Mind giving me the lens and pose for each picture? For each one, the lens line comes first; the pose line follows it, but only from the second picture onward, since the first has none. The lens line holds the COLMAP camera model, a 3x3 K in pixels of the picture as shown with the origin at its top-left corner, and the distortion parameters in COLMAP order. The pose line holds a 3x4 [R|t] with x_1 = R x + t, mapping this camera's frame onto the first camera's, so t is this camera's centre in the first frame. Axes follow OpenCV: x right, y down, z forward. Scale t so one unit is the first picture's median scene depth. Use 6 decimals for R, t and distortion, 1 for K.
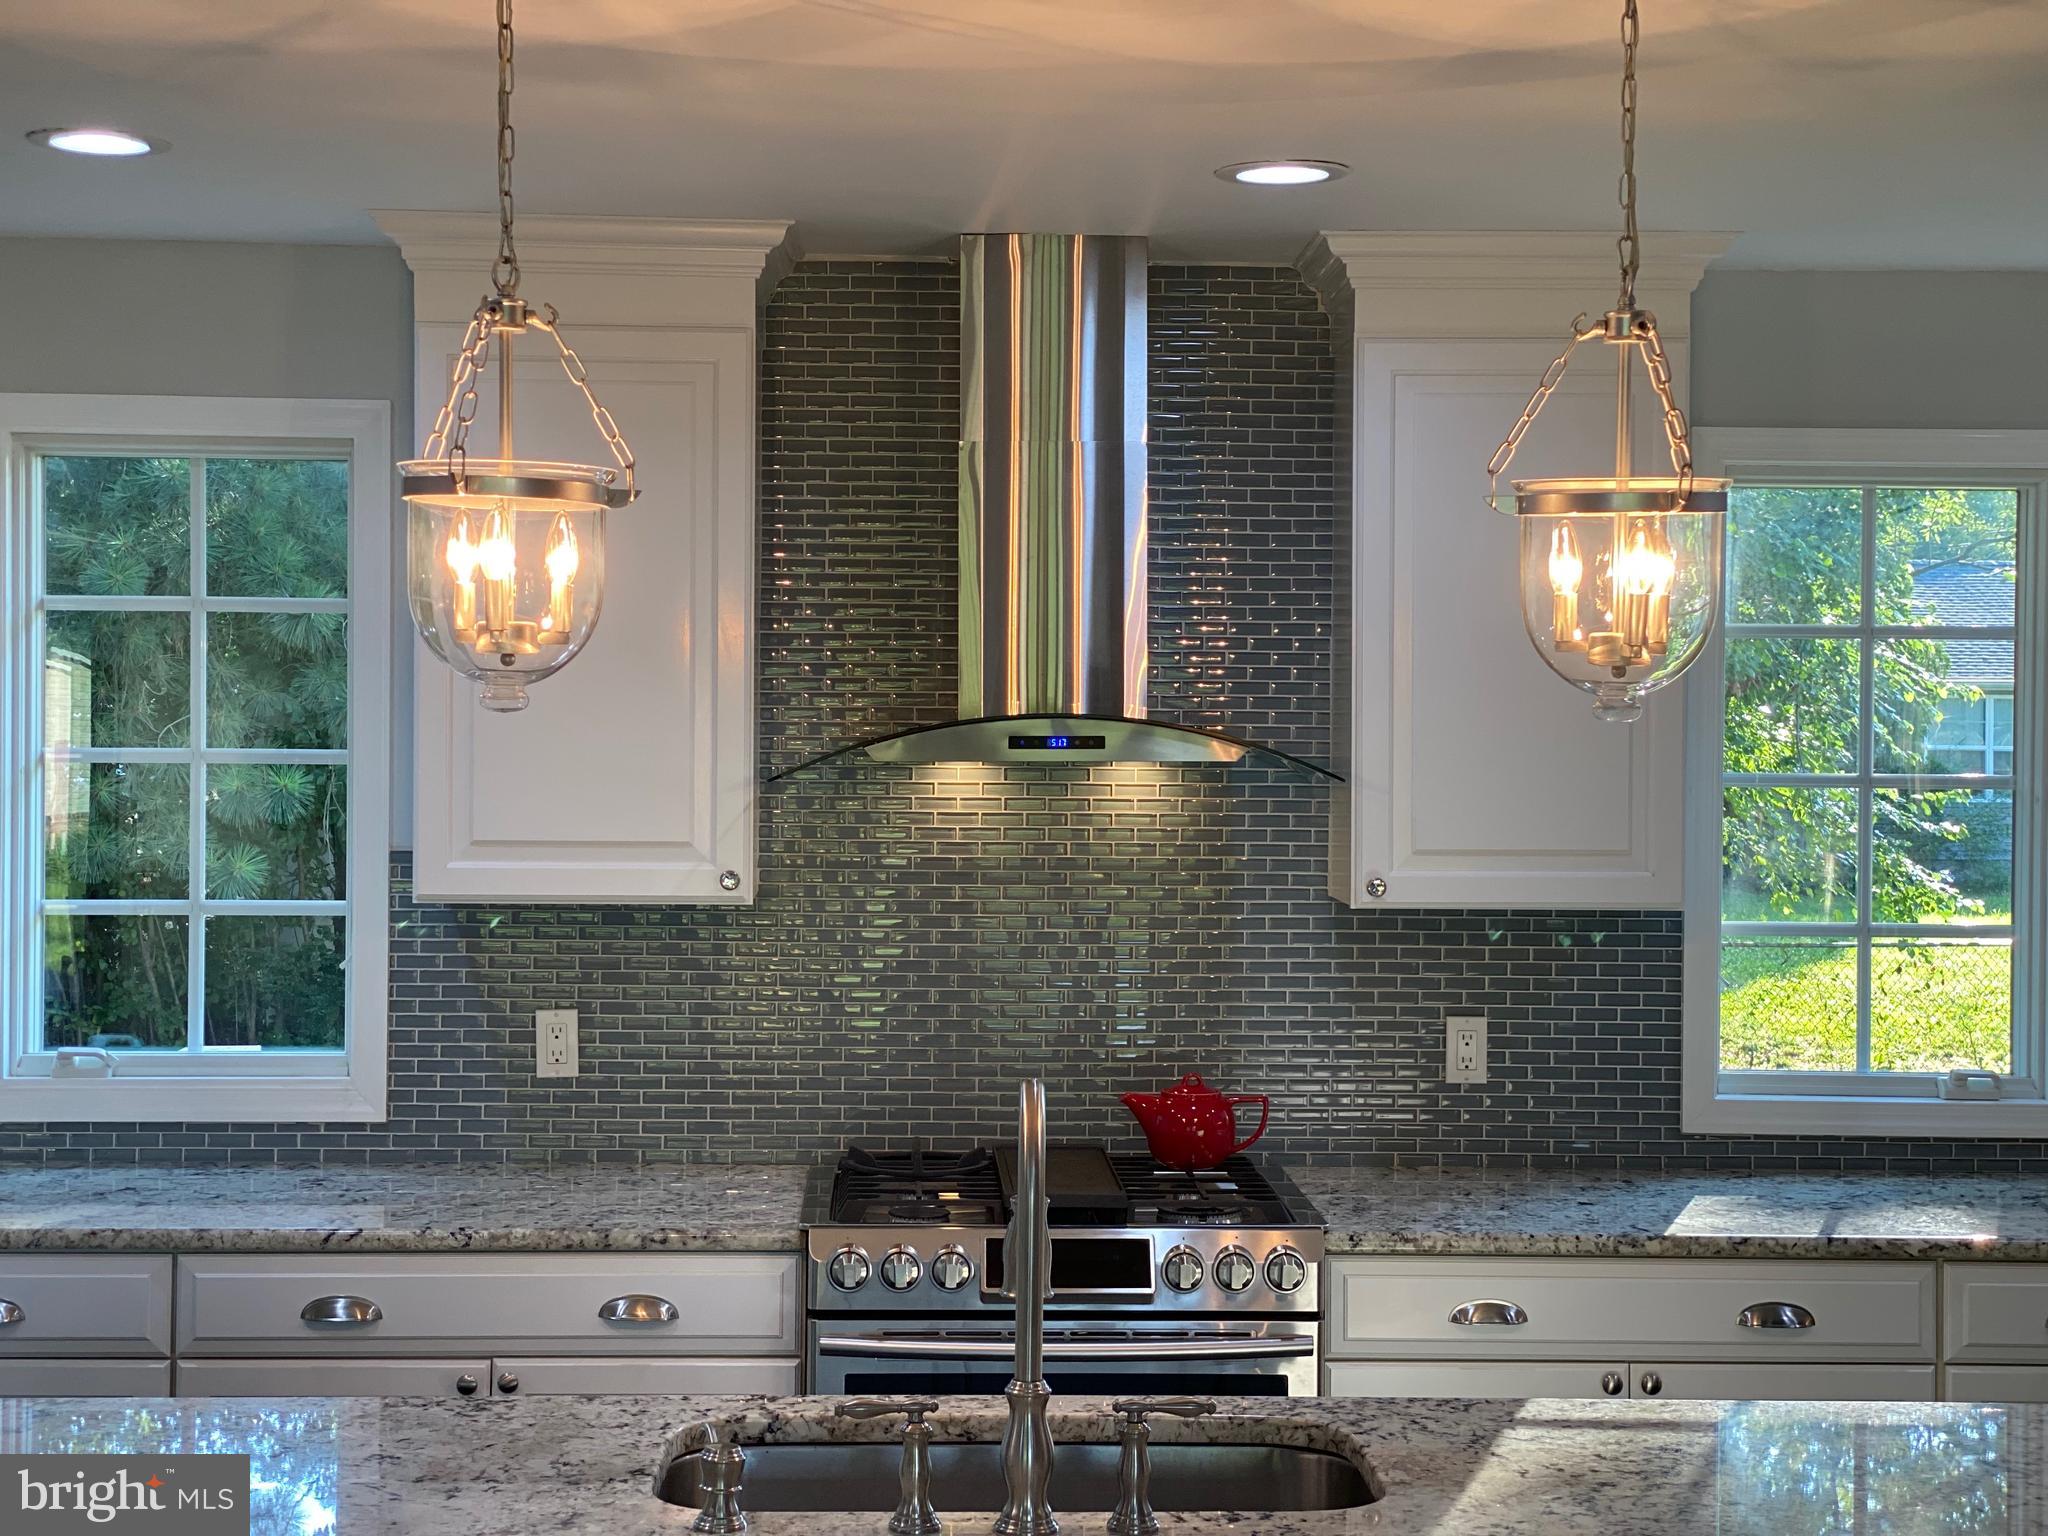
lens RADIAL K [[3104.9, 0, 1018.7], [0, 3104.9, 704.2], [0, 0, 1]] dist [0.099678, 0.028810]
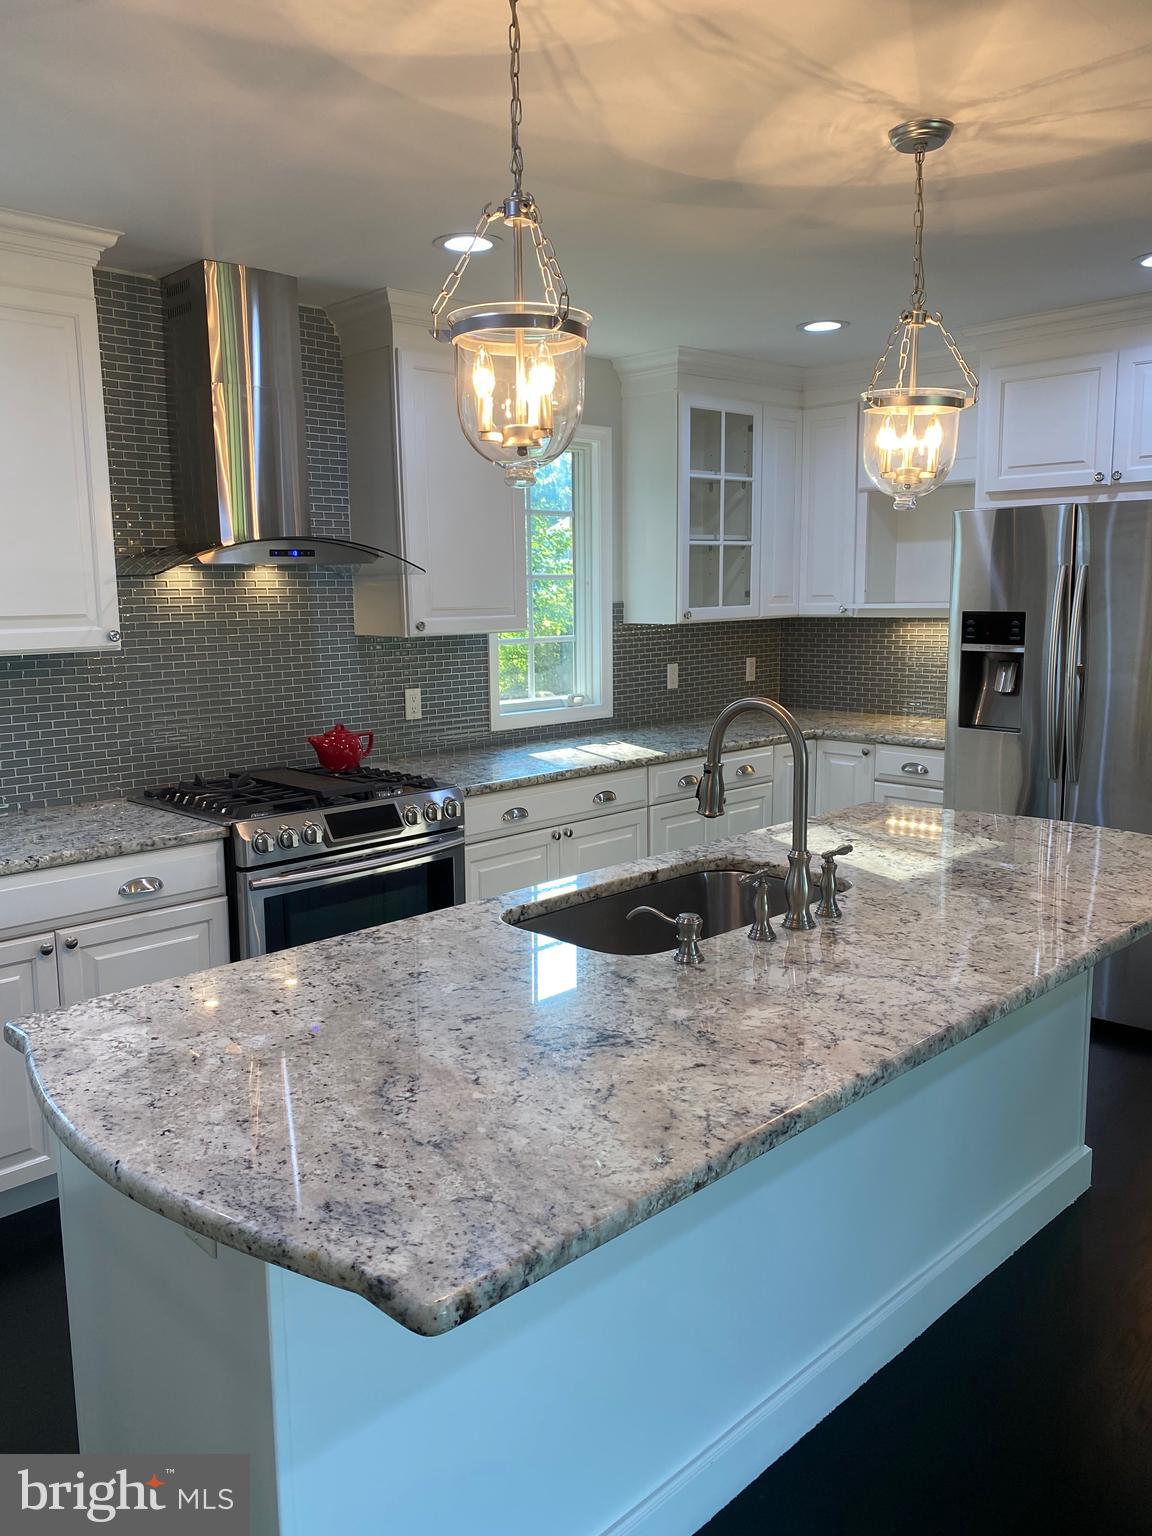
lens RADIAL K [[1180.5, 0, 576.0], [0, 1180.5, 768.0], [0, 0, 1]] dist [0.080759, -0.150549]
pose [[0.738402, -0.121782, 0.663273, -0.363592], [0.021973, 0.987381, 0.156829, 0.032499], [-0.674002, -0.101228, 0.731761, 0.361194]]
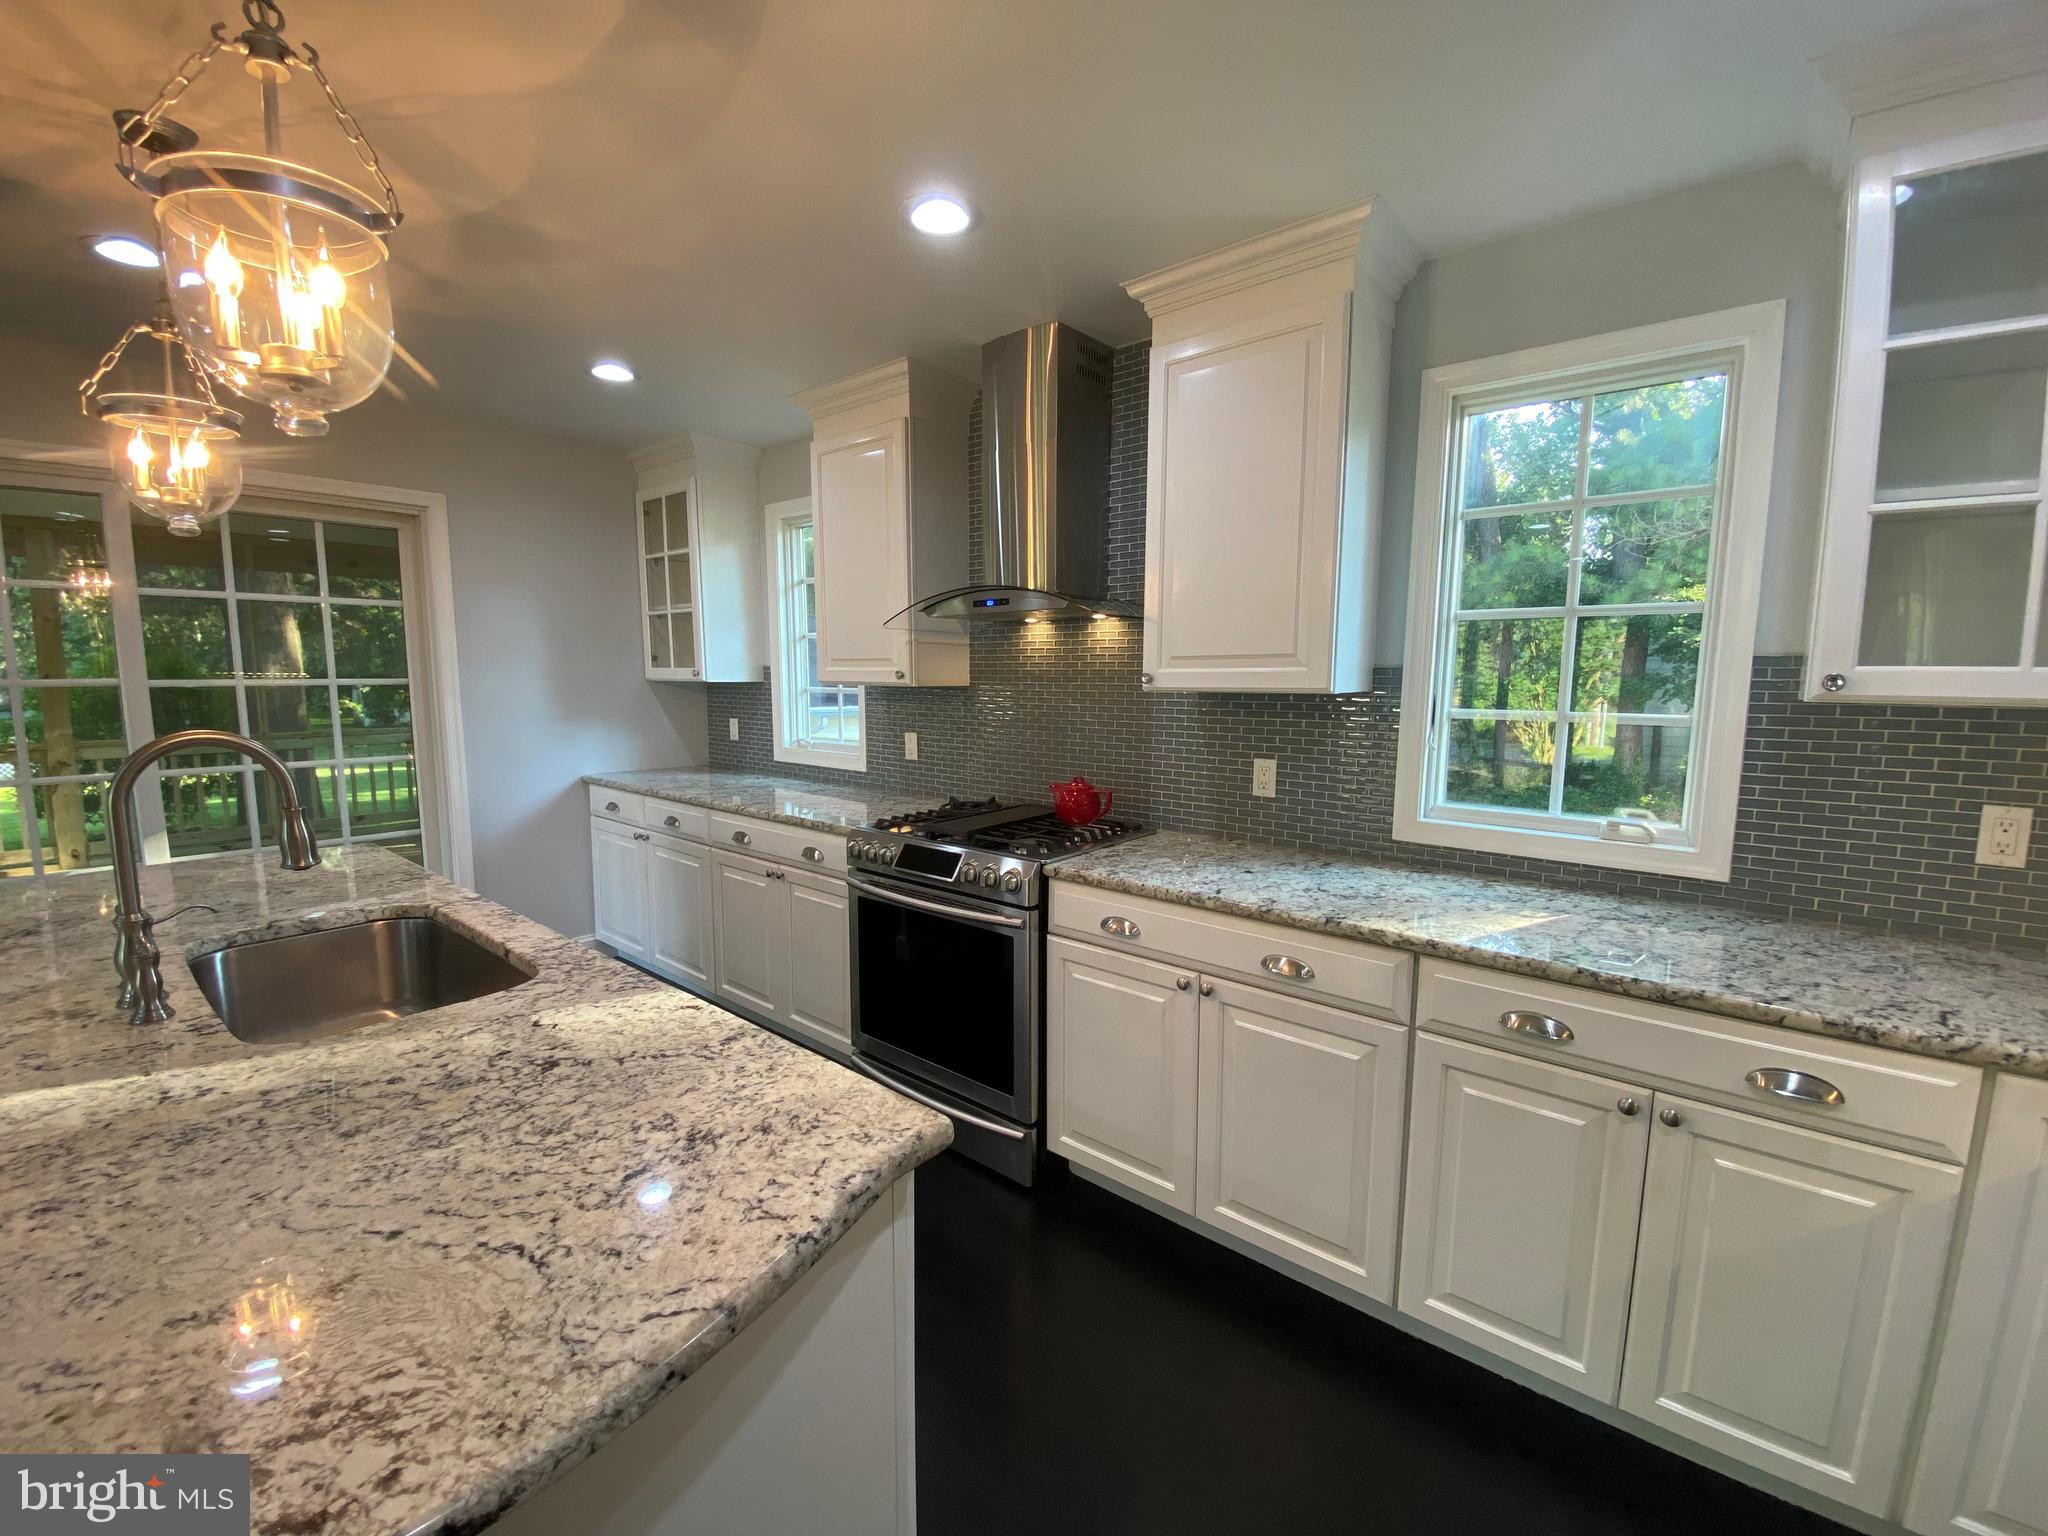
lens RADIAL K [[832.2, 0, 983.5], [0, 832.2, 759.2], [0, 0, 1]] dist [0.020182, -0.000068]
pose [[0.740827, 0.064187, -0.668622, 0.387113], [0.000093, 0.995414, 0.095662, 0.063305], [0.671696, -0.070931, 0.737423, 0.624147]]
